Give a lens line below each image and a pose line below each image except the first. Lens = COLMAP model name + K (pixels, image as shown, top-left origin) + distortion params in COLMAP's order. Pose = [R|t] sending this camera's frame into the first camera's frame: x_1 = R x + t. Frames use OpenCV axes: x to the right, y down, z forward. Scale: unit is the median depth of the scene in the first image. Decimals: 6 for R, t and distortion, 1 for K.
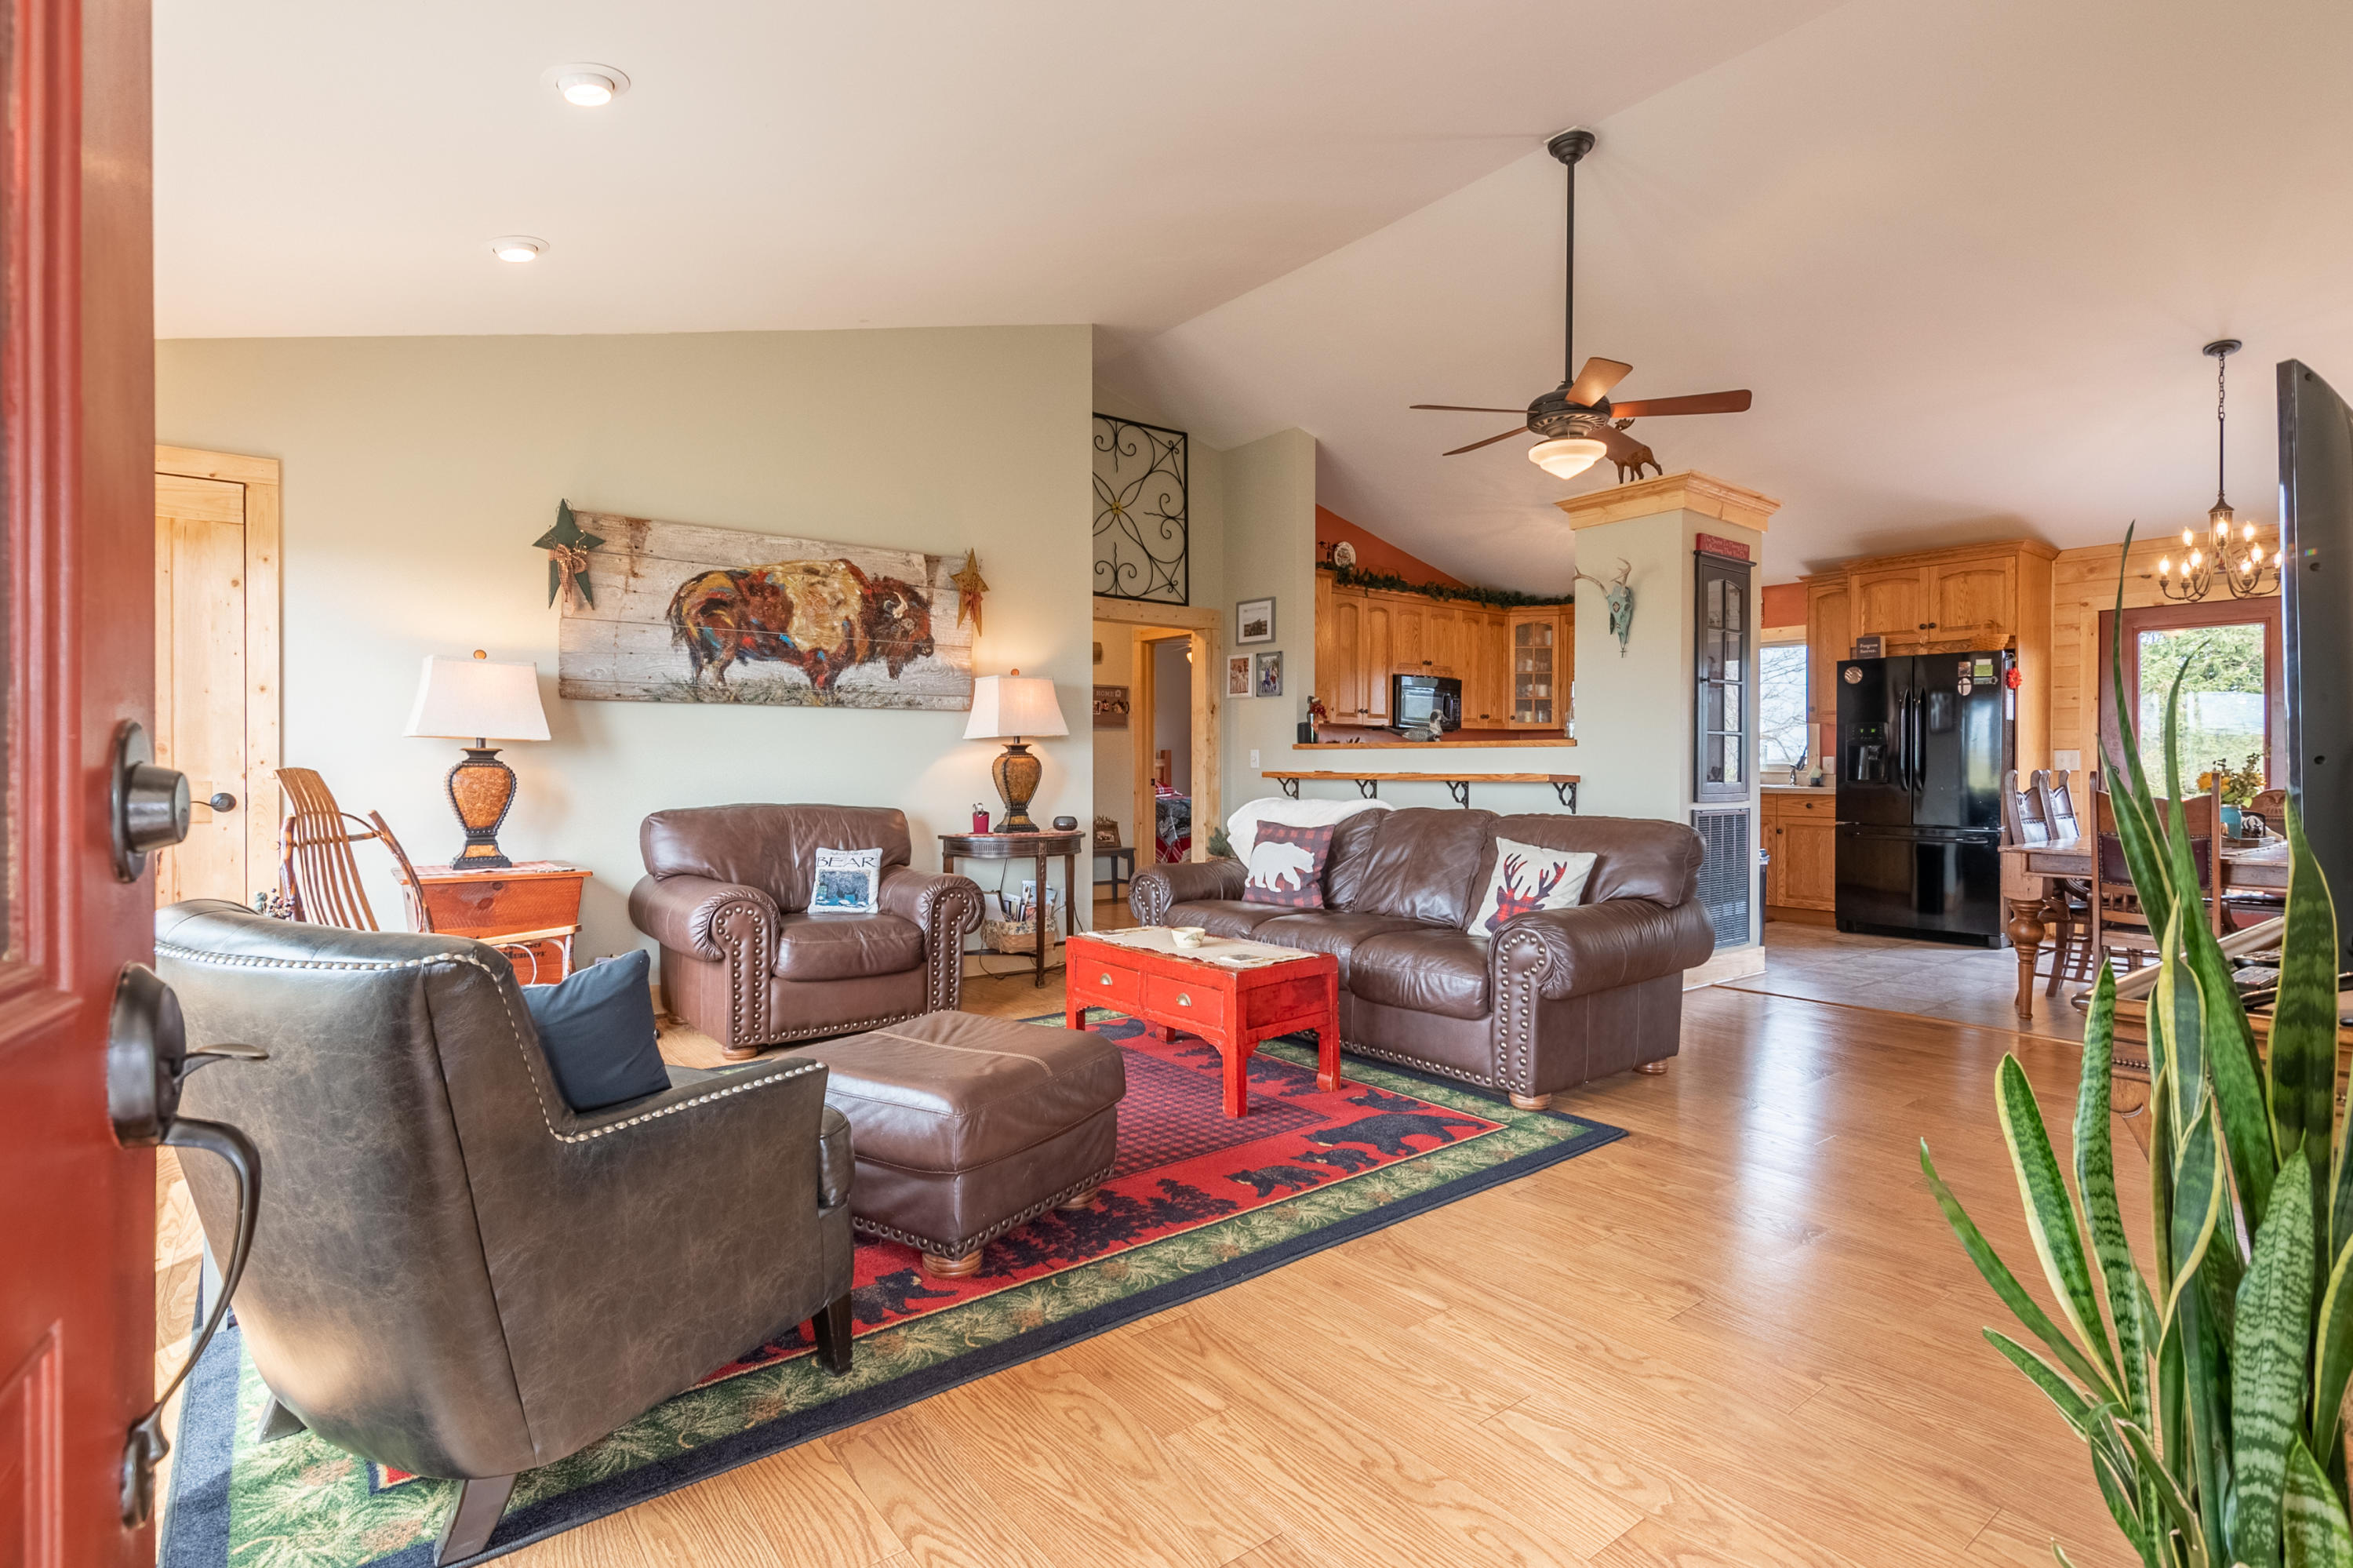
lens RADIAL K [[1140.4, 0, 1173.1], [0, 1140.4, 764.2], [0, 0, 1]] dist [0.001395, 0.000202]
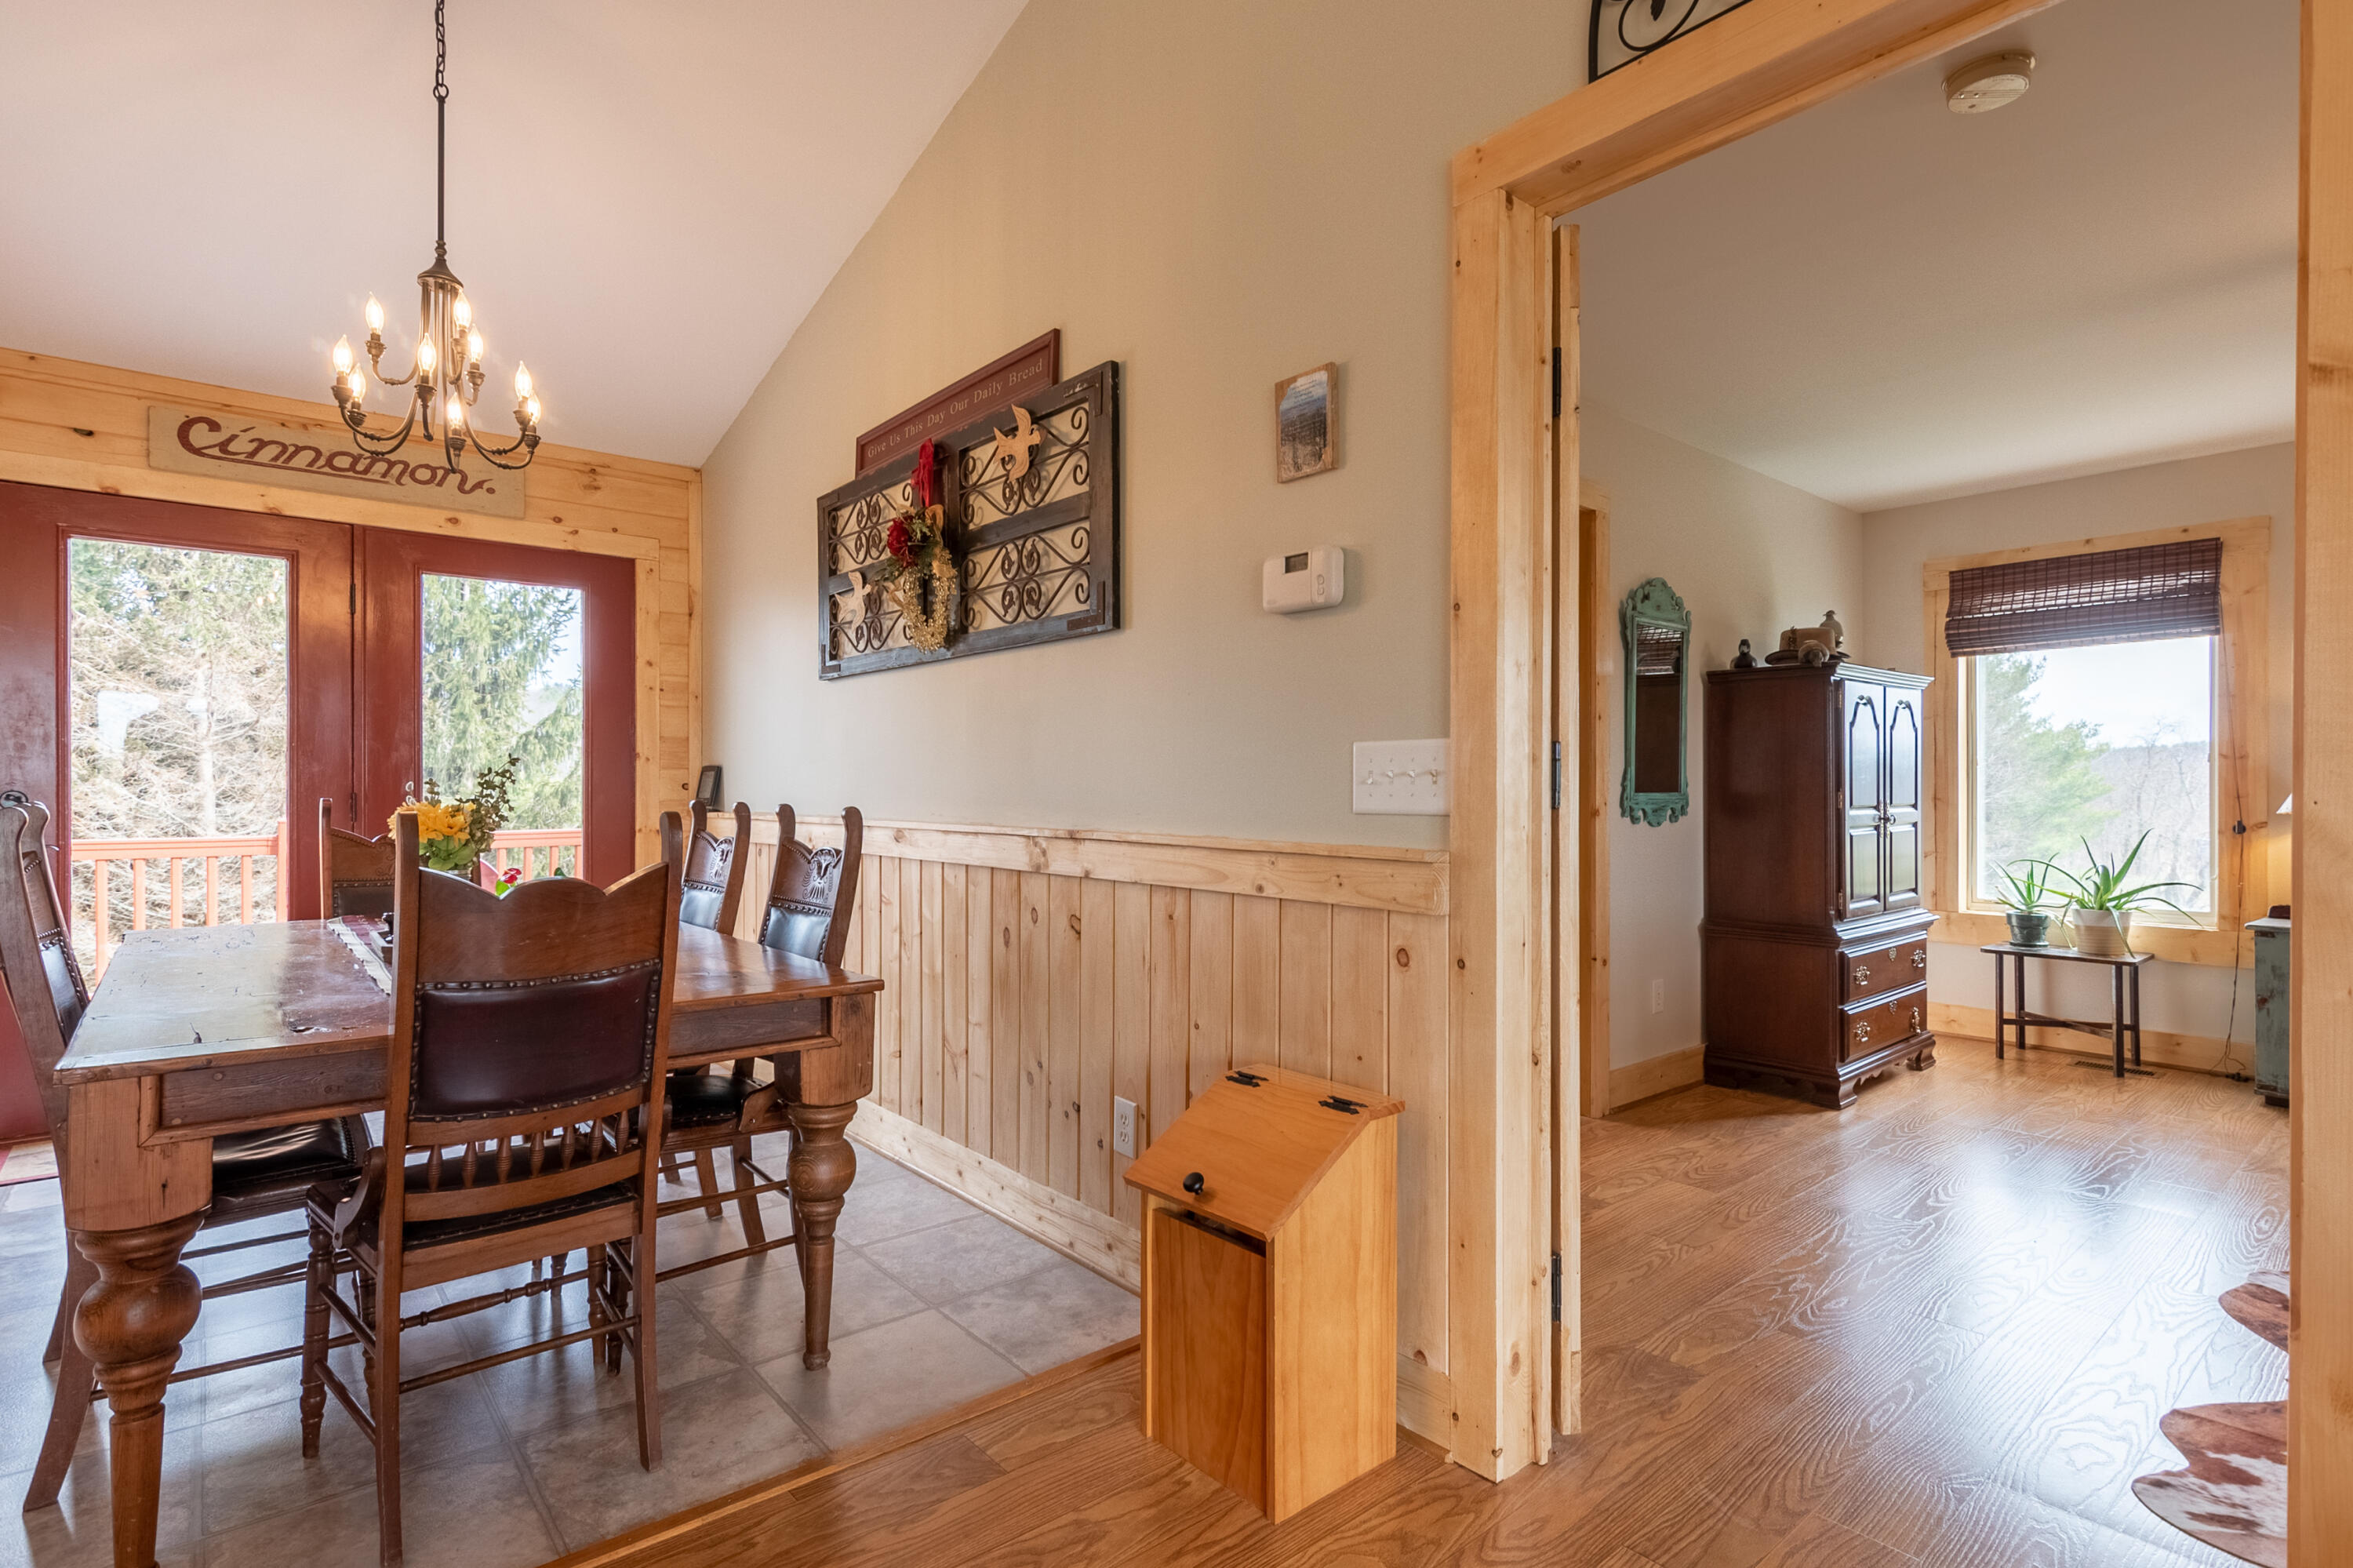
lens RADIAL K [[1149.9, 0, 1171.0], [0, 1149.9, 793.1], [0, 0, 1]] dist [0.002149, 0.000313]
pose [[-0.044526, -0.004278, 0.998999, 0.375121], [-0.002886, 0.999987, 0.004153, -0.001189], [-0.999004, -0.002699, -0.044538, 0.659612]]
